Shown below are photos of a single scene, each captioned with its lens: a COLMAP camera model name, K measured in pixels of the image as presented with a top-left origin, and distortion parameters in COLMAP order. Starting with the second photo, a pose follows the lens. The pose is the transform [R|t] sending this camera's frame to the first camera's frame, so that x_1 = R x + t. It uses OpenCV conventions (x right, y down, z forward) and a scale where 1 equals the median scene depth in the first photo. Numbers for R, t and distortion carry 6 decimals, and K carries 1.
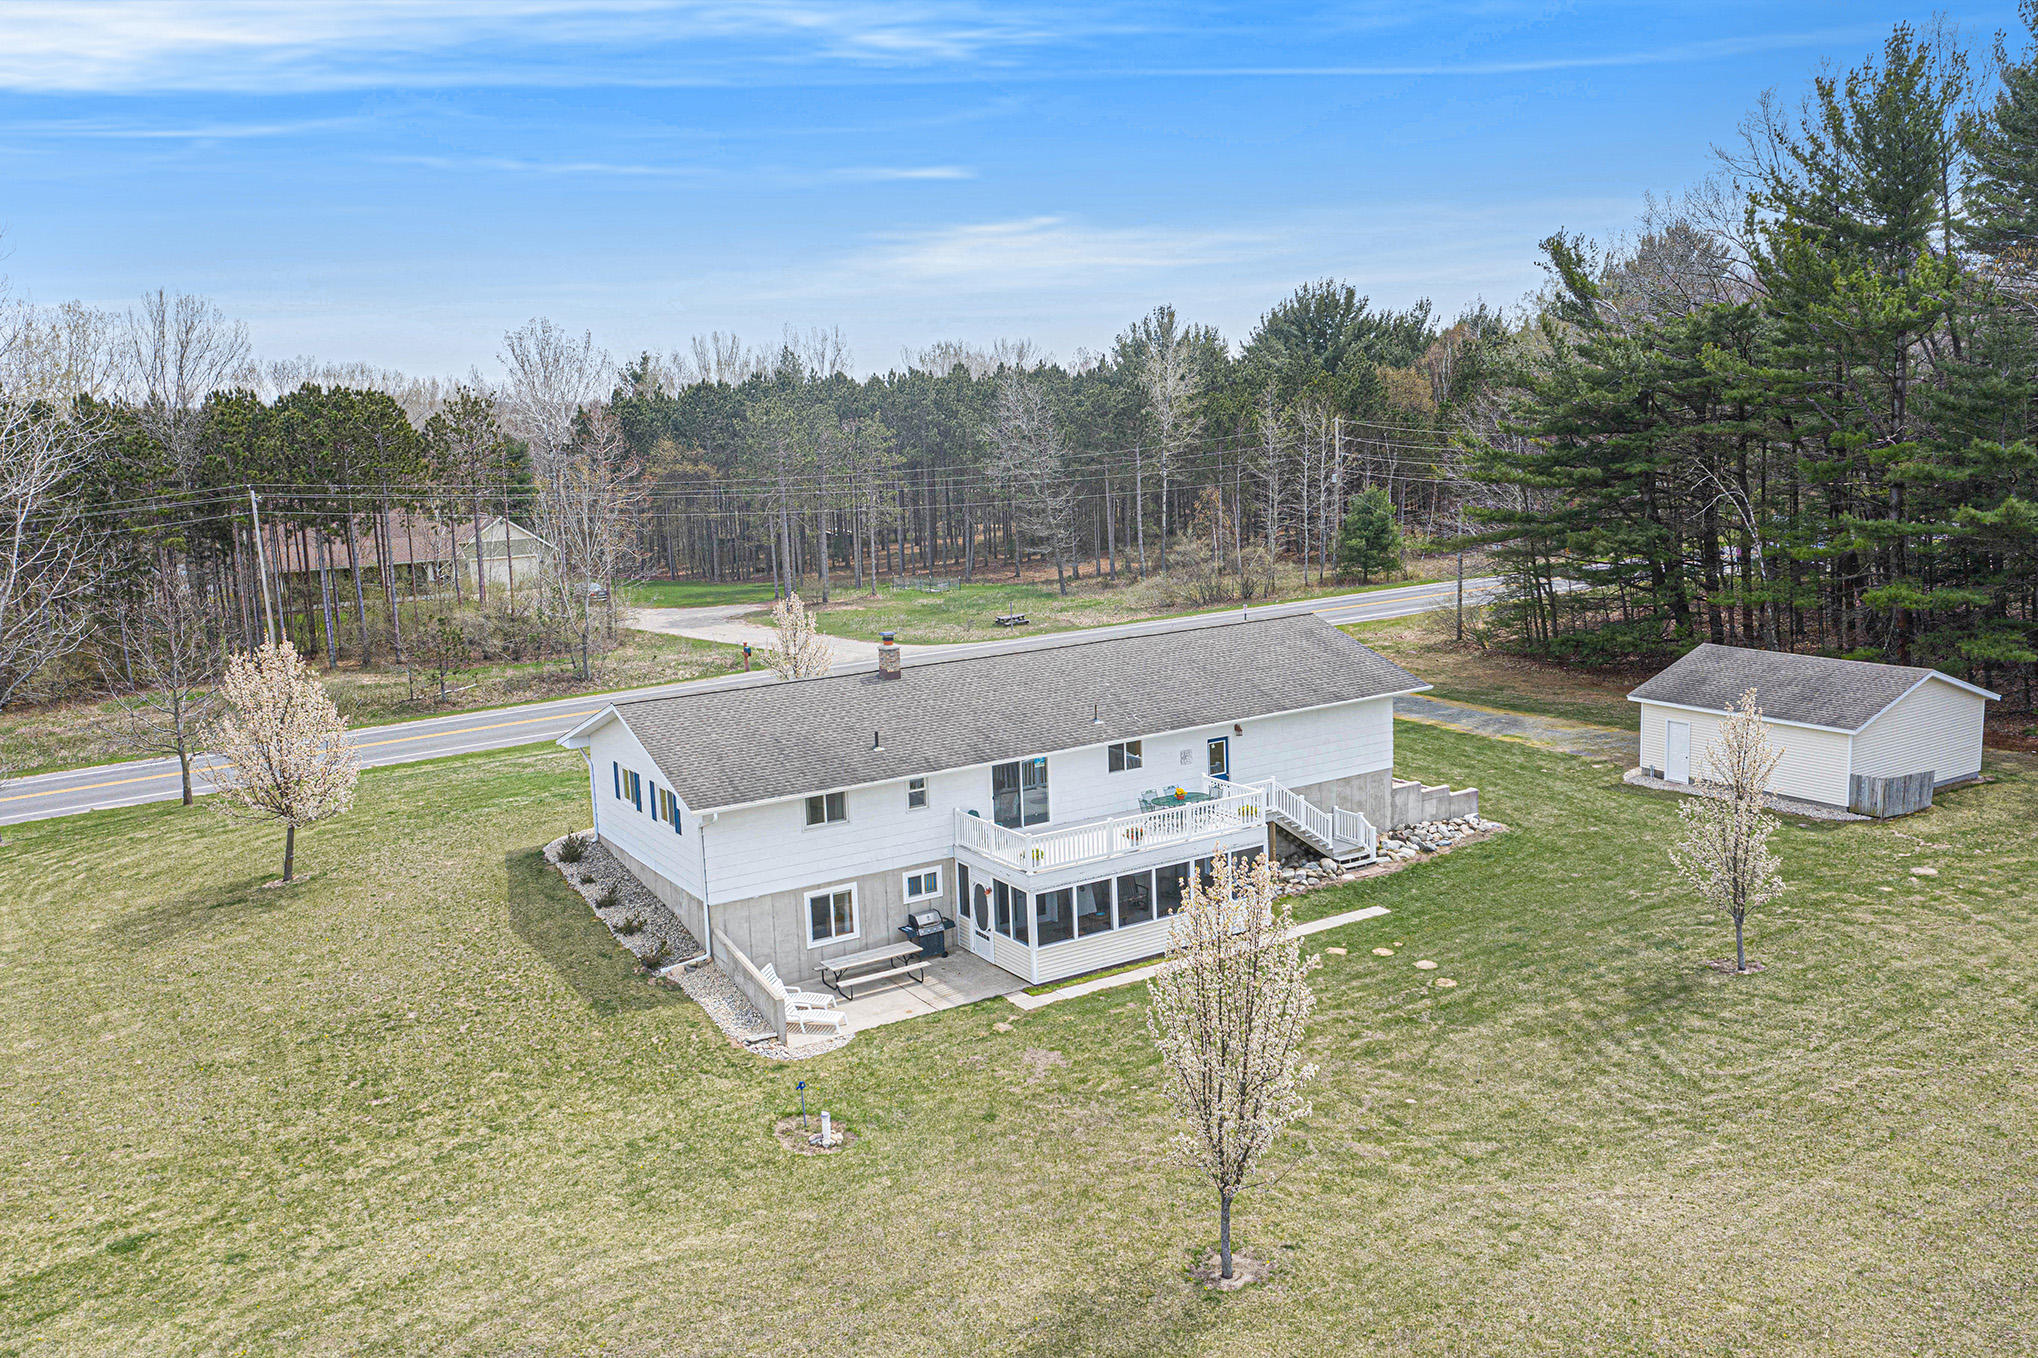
lens RADIAL K [[1608.1, 0, 1048.4], [0, 1608.1, 820.5], [0, 0, 1]] dist [0.003482, -0.009035]
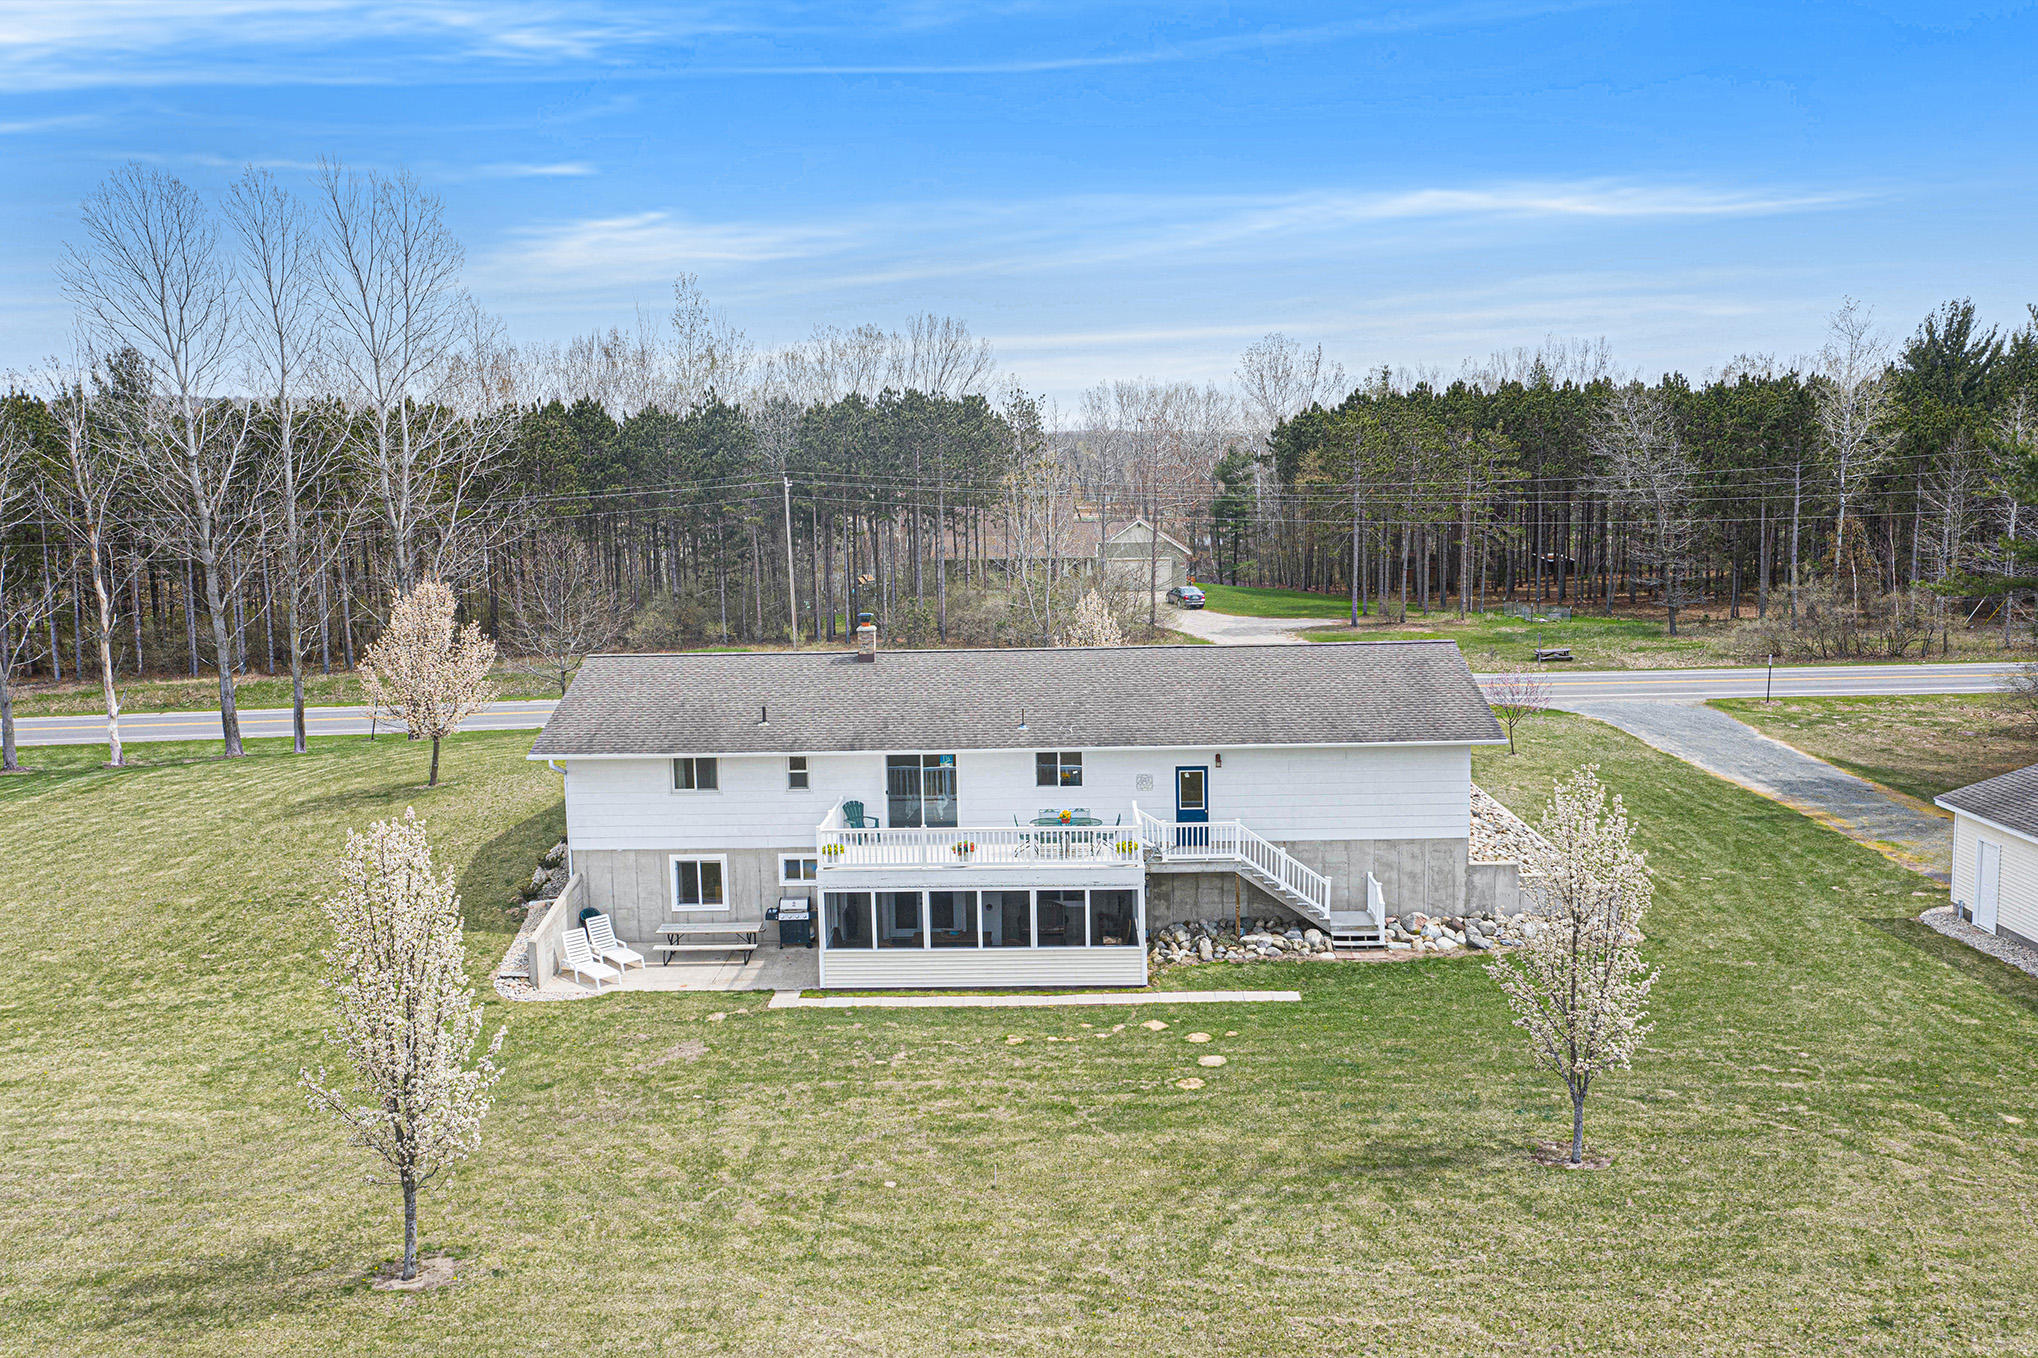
lens RADIAL K [[1636.3, 0, 1020.2], [0, 1636.3, 787.4], [0, 0, 1]] dist [-0.002577, 0.003678]
pose [[0.829078, 0.129291, -0.543979, 0.567589], [-0.150579, 0.988583, 0.005466, -0.034689], [0.538475, 0.077380, 0.839081, 0.244475]]
